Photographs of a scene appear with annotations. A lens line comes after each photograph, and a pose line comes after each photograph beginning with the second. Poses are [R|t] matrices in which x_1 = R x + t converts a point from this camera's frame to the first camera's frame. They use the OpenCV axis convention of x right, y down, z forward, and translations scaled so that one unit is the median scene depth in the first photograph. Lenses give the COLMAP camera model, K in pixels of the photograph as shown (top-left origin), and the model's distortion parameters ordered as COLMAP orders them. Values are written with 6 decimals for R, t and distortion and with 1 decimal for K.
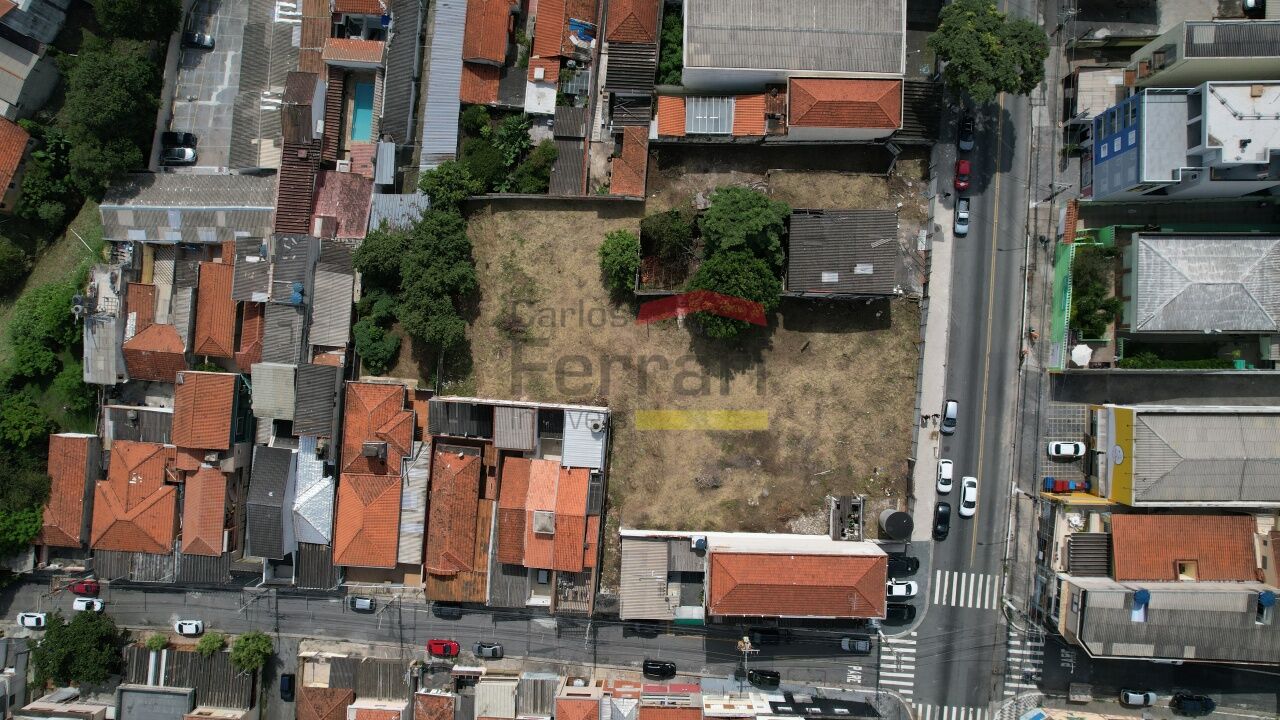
lens RADIAL K [[818.8, 0, 649.5], [0, 818.8, 366.9], [0, 0, 1]] dist [-0.075300, 0.055737]
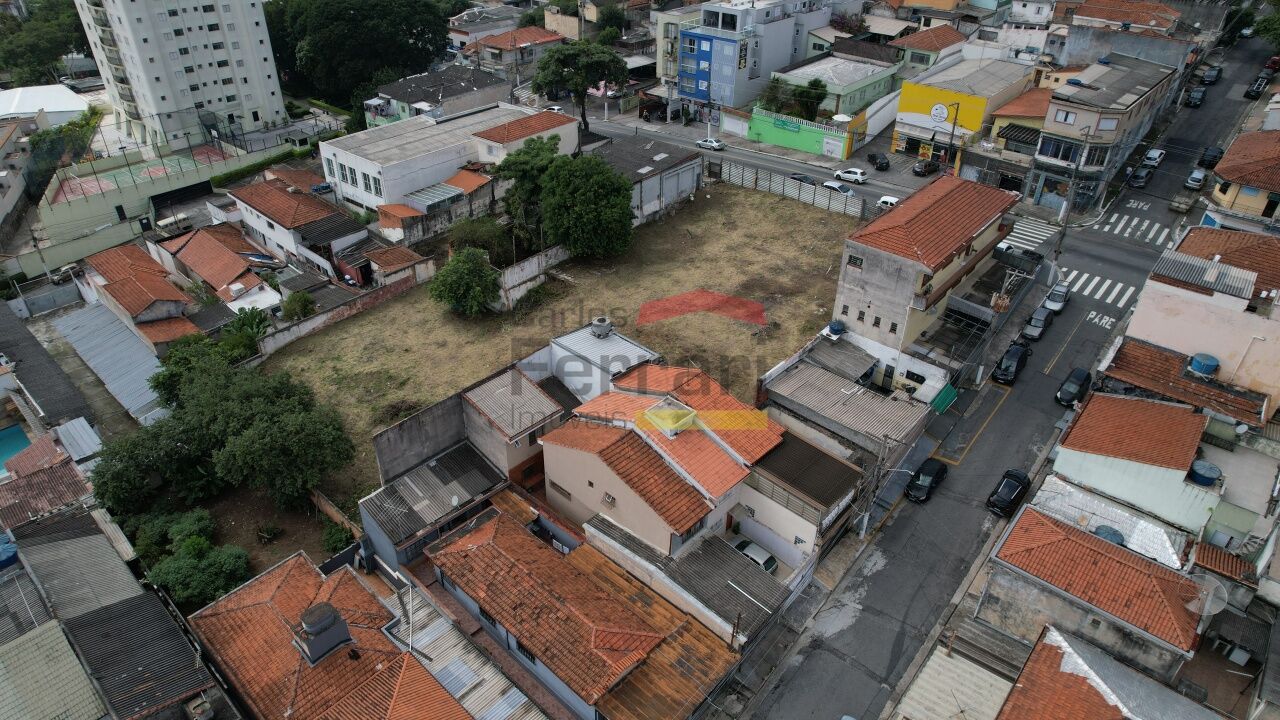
lens RADIAL K [[818.8, 0, 638.9], [0, 818.8, 361.0], [0, 0, 1]] dist [-0.075300, 0.055737]
pose [[0.627420, -0.403724, 0.665847, -0.500905], [0.778308, 0.351604, -0.520203, 0.452396], [-0.024096, 0.844620, 0.534825, 0.672173]]
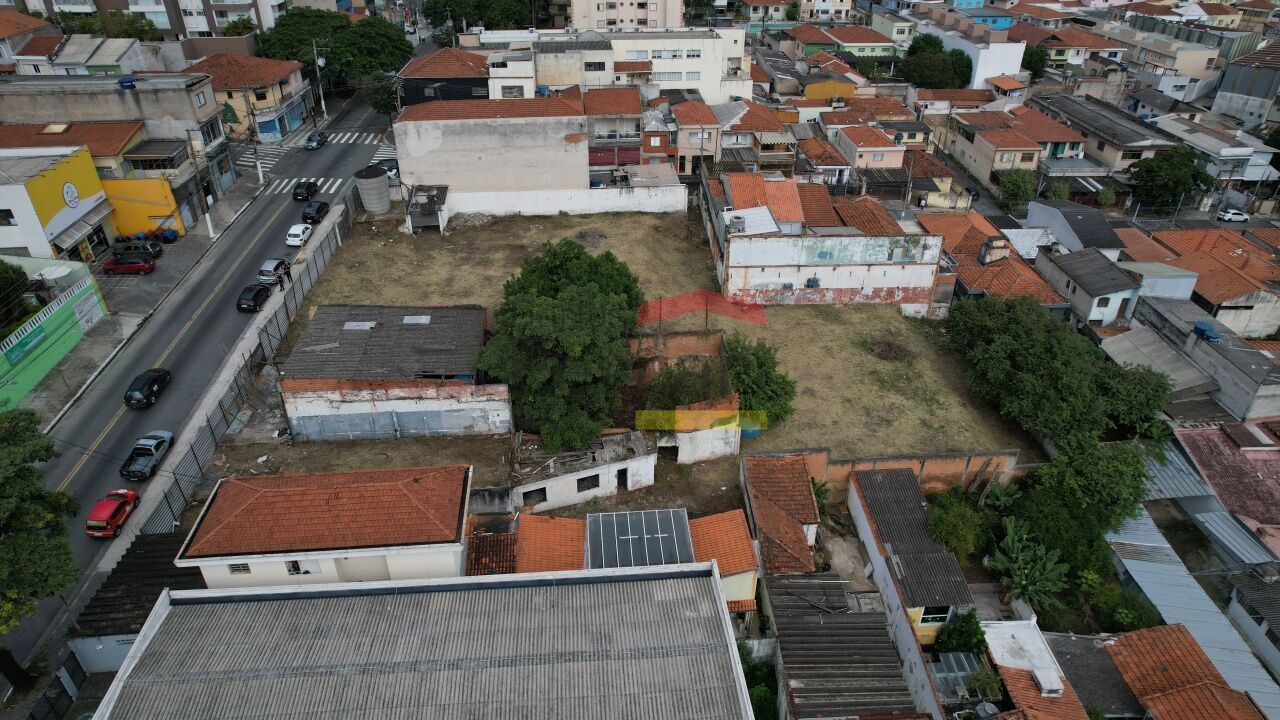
lens RADIAL K [[818.8, 0, 642.8], [0, 818.8, 367.9], [0, 0, 1]] dist [-0.075300, 0.055737]
pose [[-0.993014, 0.077437, -0.089034, 0.108285], [-0.116649, -0.530453, 0.839650, -0.659868], [0.017792, 0.844170, 0.535780, 0.695891]]
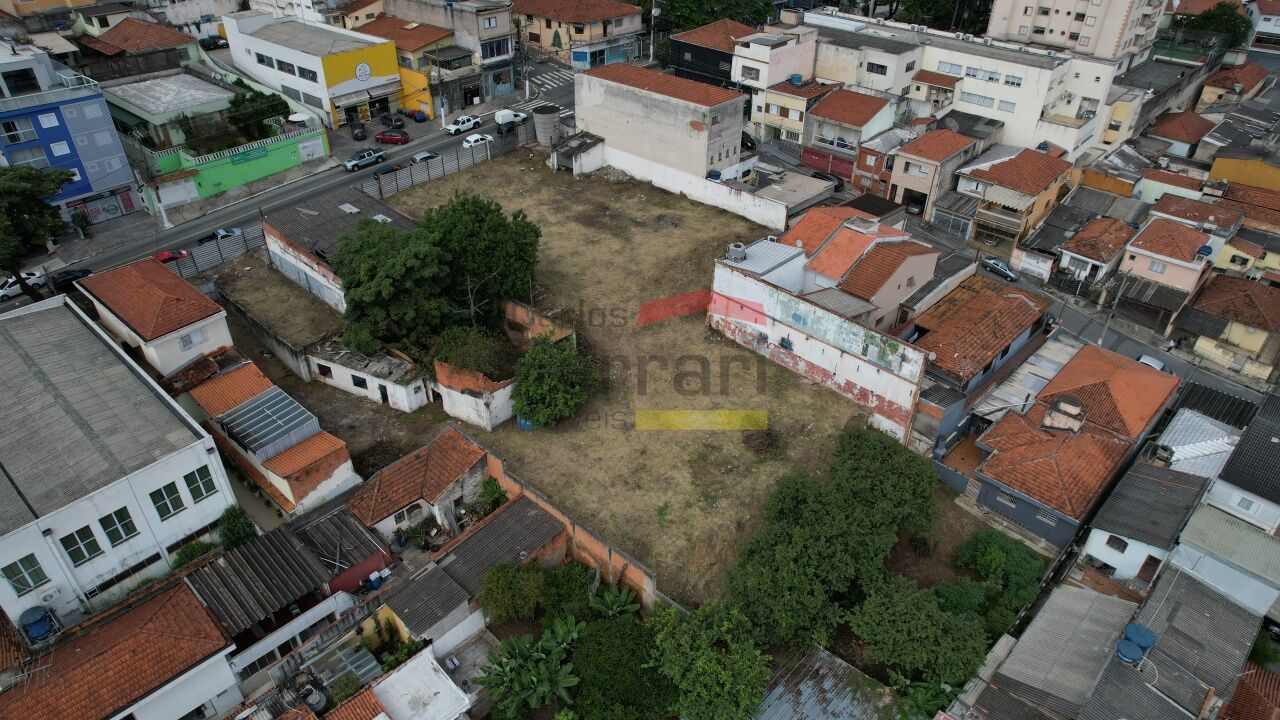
lens RADIAL K [[818.8, 0, 643.9], [0, 818.8, 367.7], [0, 0, 1]] dist [-0.075300, 0.055737]
pose [[-0.767536, -0.358503, 0.531380, -0.433976], [0.640964, -0.438752, 0.629812, -0.497827], [0.007354, 0.823998, 0.566545, 0.669362]]
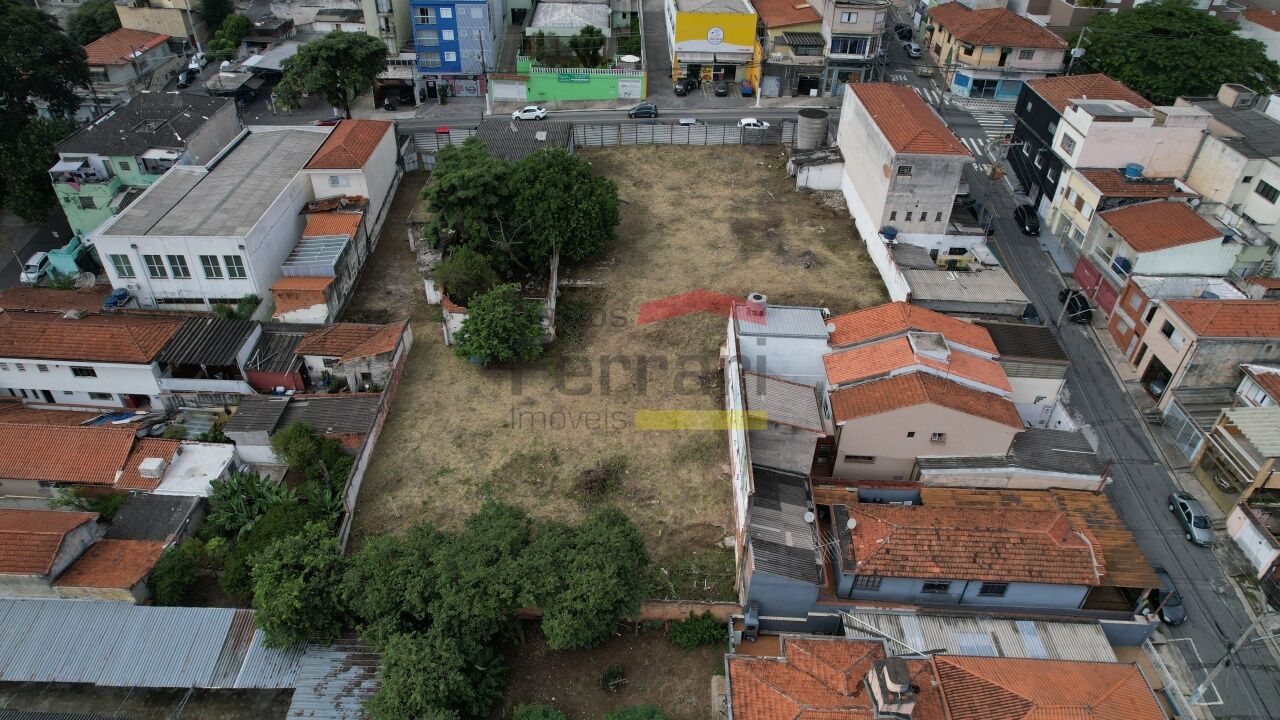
lens RADIAL K [[818.8, 0, 641.1], [0, 818.8, 365.7], [0, 0, 1]] dist [-0.075300, 0.055737]
pose [[-0.034593, -0.580321, 0.813653, -0.618484], [0.999250, -0.005906, 0.038271, -0.044195], [-0.017404, 0.814367, 0.580090, 0.670756]]
